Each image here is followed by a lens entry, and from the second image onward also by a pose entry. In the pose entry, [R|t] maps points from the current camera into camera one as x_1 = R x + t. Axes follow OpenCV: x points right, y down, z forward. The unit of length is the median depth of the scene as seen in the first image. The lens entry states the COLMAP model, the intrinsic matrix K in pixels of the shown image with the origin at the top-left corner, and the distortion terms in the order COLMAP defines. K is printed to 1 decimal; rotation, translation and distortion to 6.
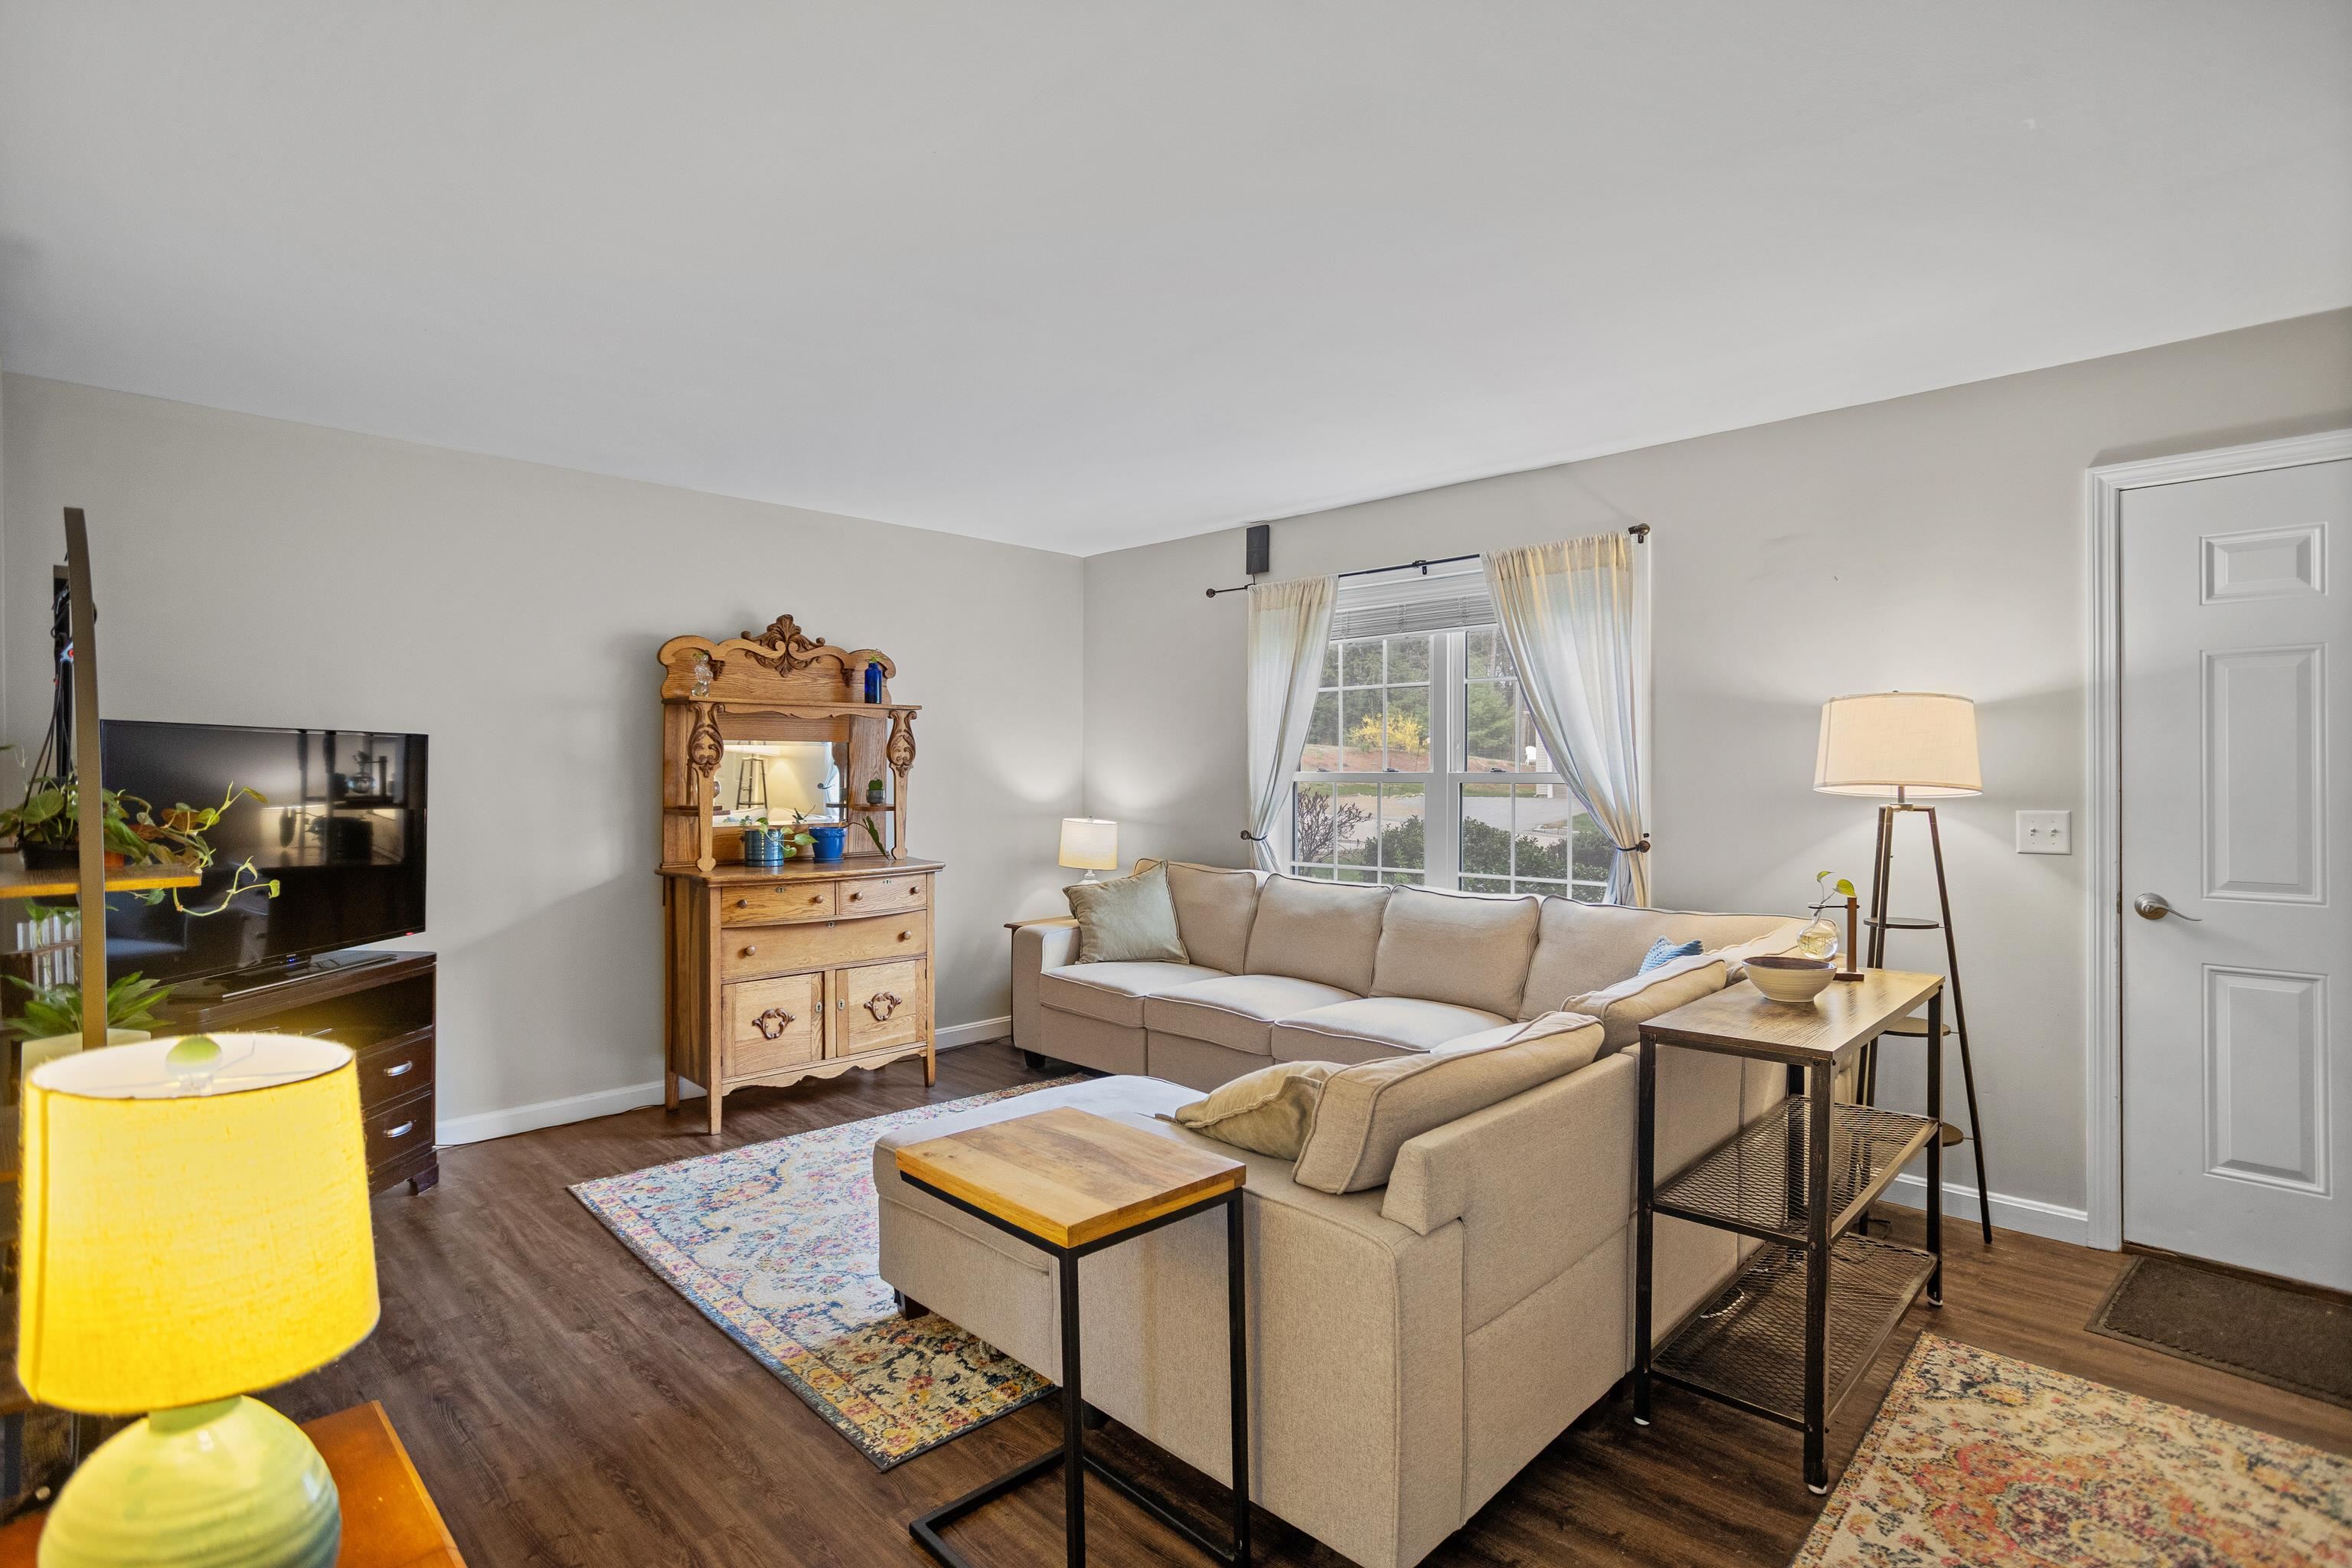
lens RADIAL K [[1154.6, 0, 1182.2], [0, 1154.6, 768.6], [0, 0, 1]] dist [-0.053372, 0.037803]
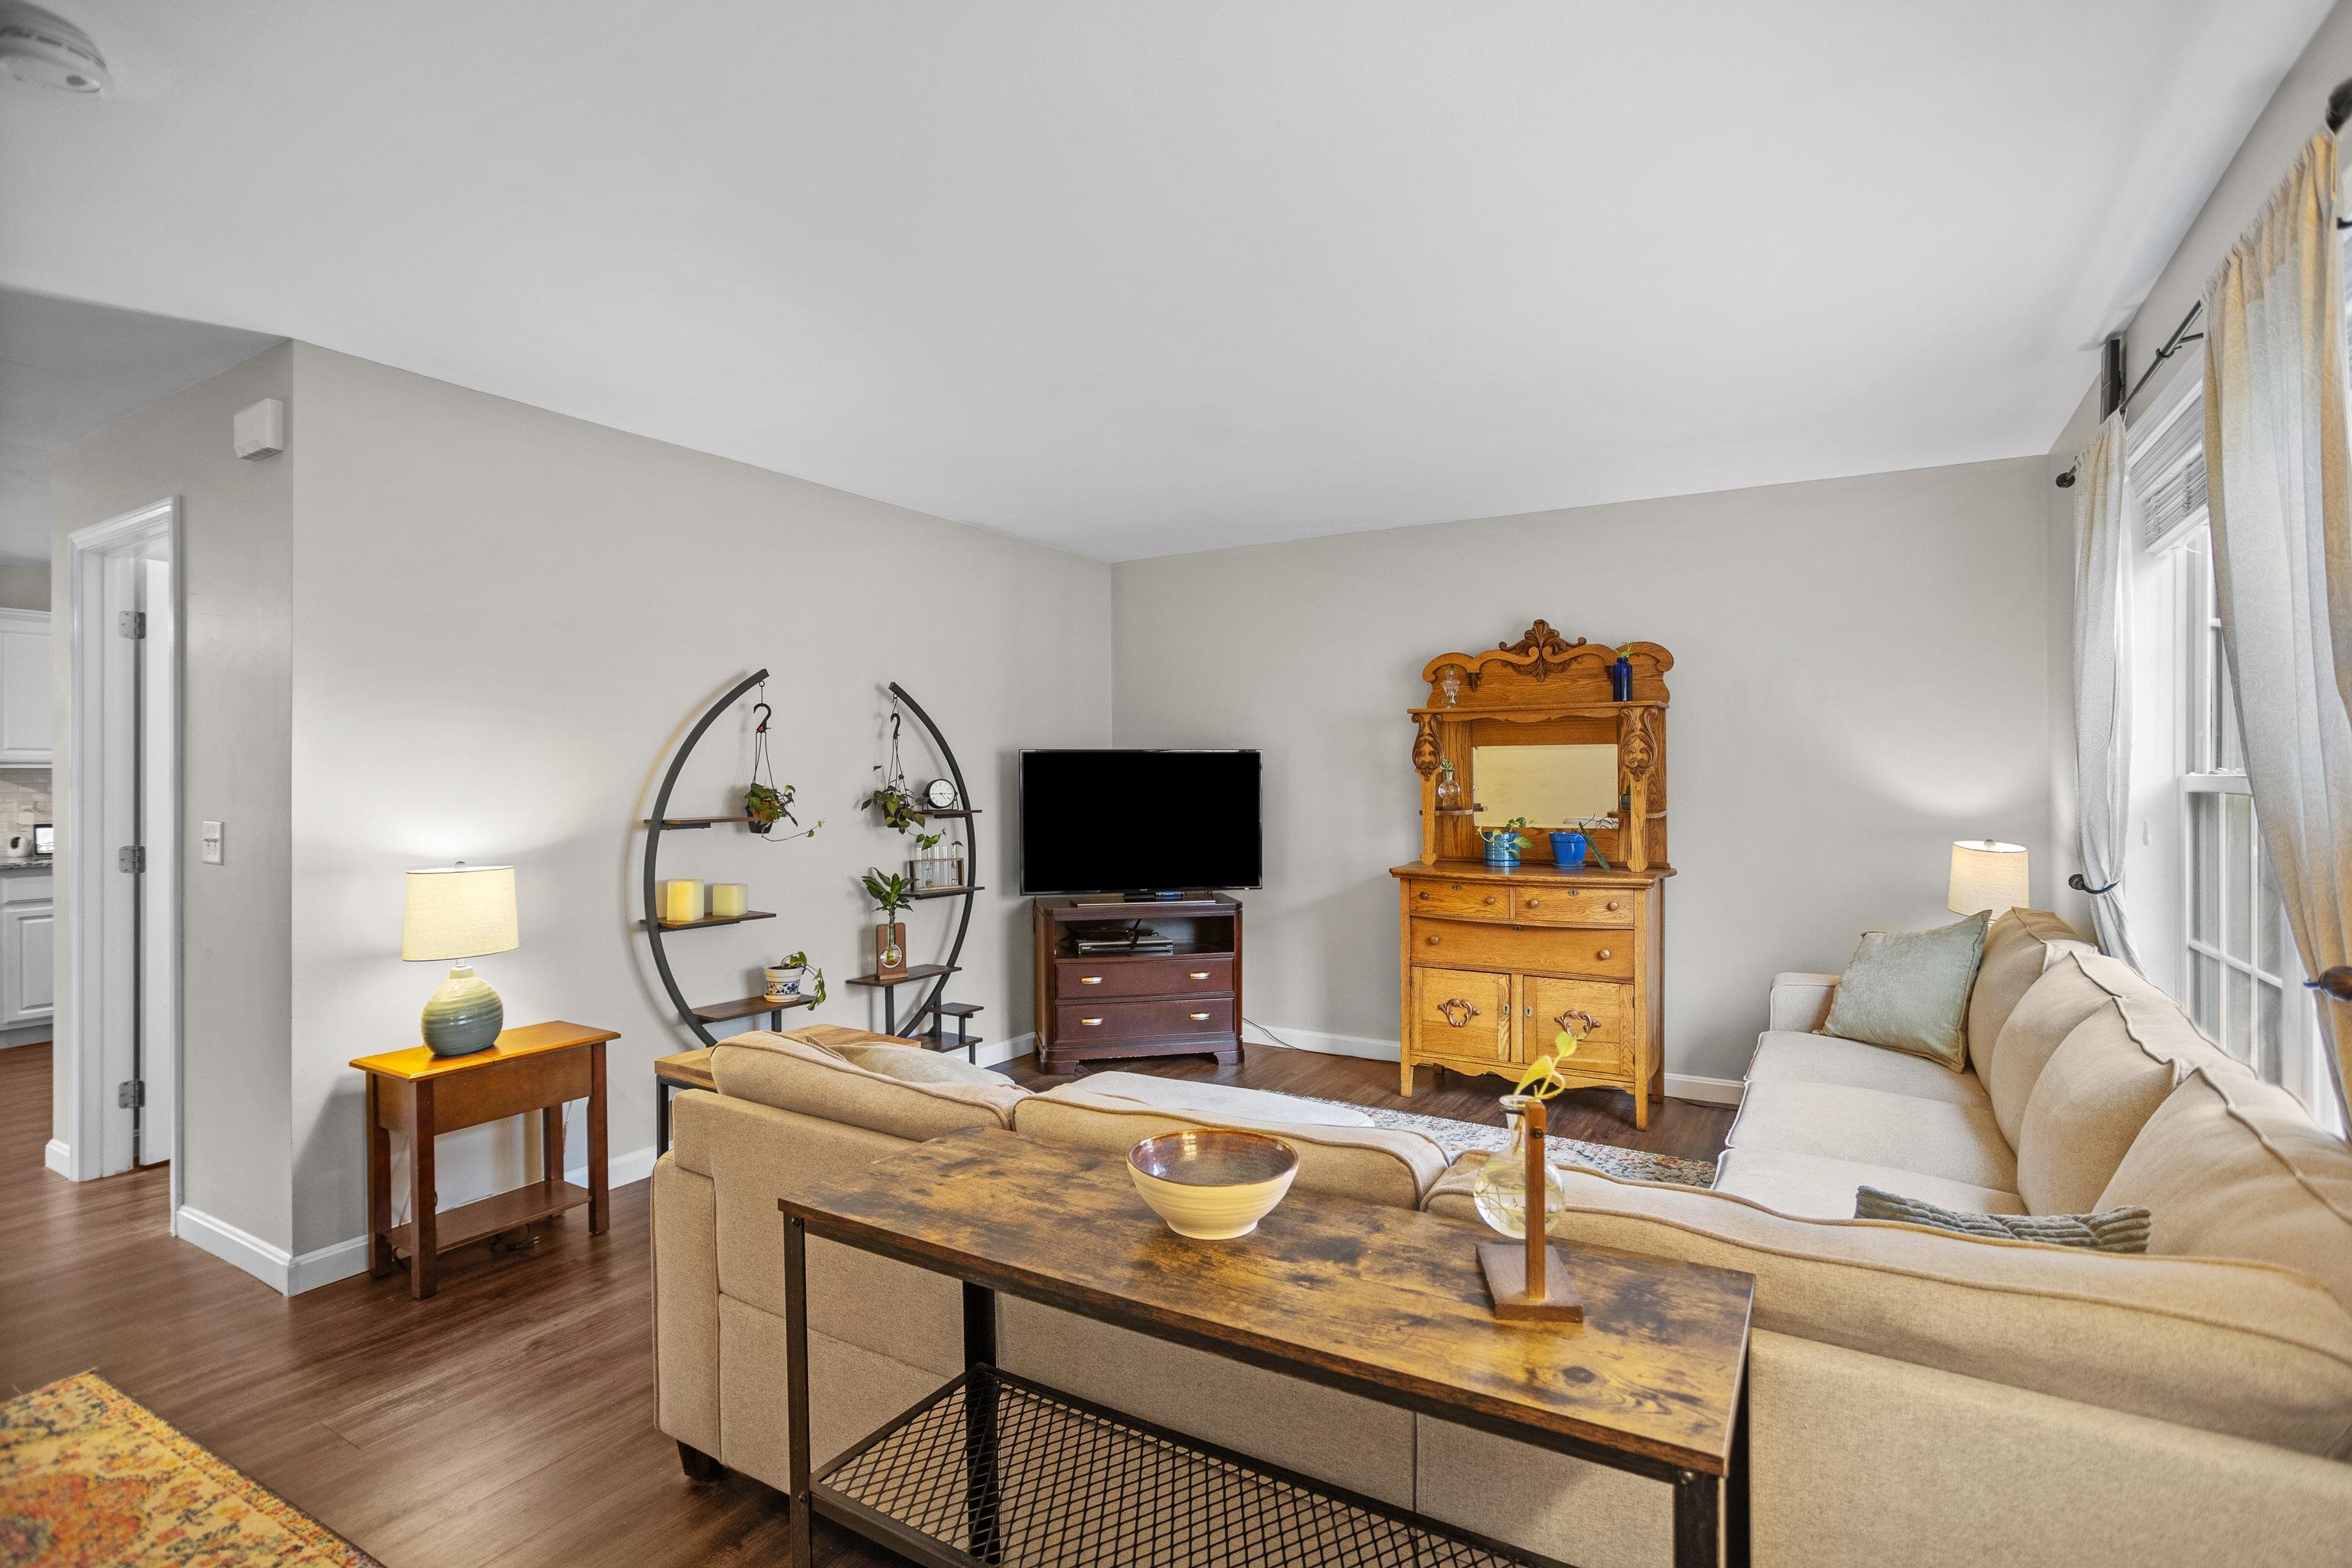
lens RADIAL K [[1144.5, 0, 1171.8], [0, 1144.5, 778.3], [0, 0, 1]] dist [-0.056008, 0.039352]
pose [[0.216872, 0.001076, -0.976199, 0.592634], [0.005597, 0.999982, 0.002346, 0.000877], [0.976184, -0.005972, 0.216862, 0.492225]]
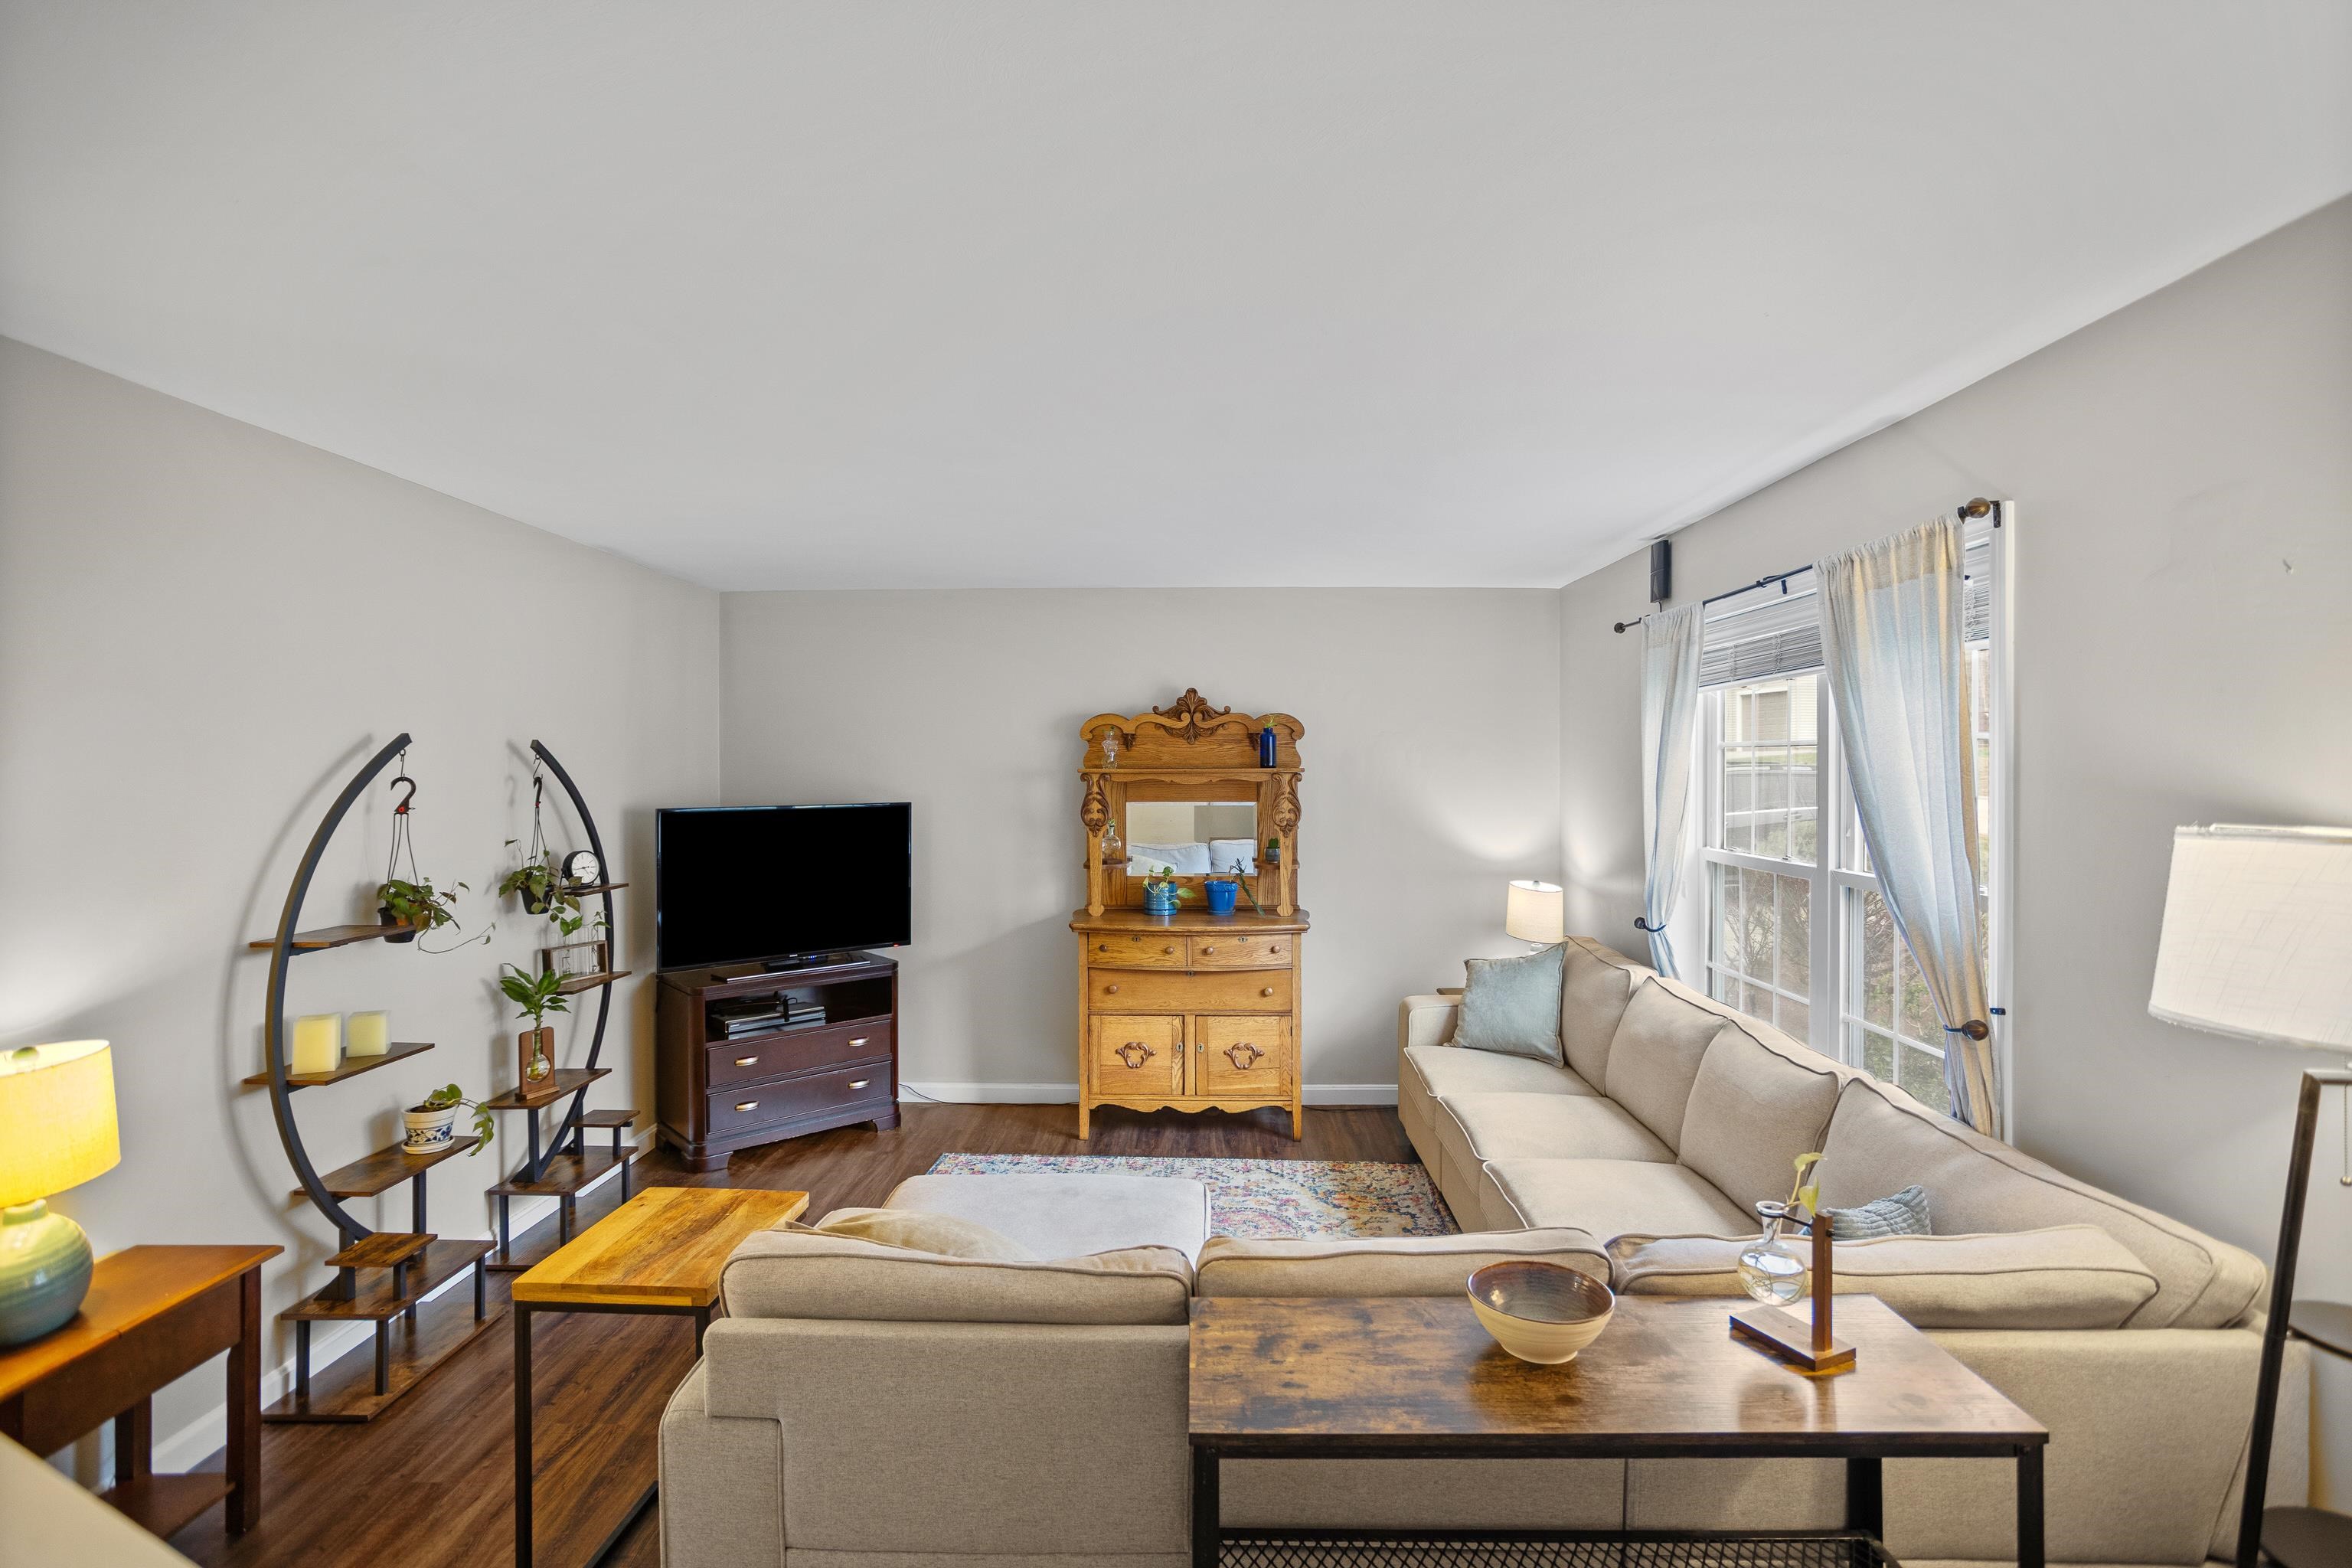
lens RADIAL K [[1154.6, 0, 1182.2], [0, 1154.6, 768.6], [0, 0, 1]] dist [-0.053372, 0.037803]
pose [[0.682454, 0.002008, -0.730926, 0.492467], [0.002681, 0.999983, 0.005251, -0.065981], [0.730924, -0.005543, 0.682437, 0.243067]]
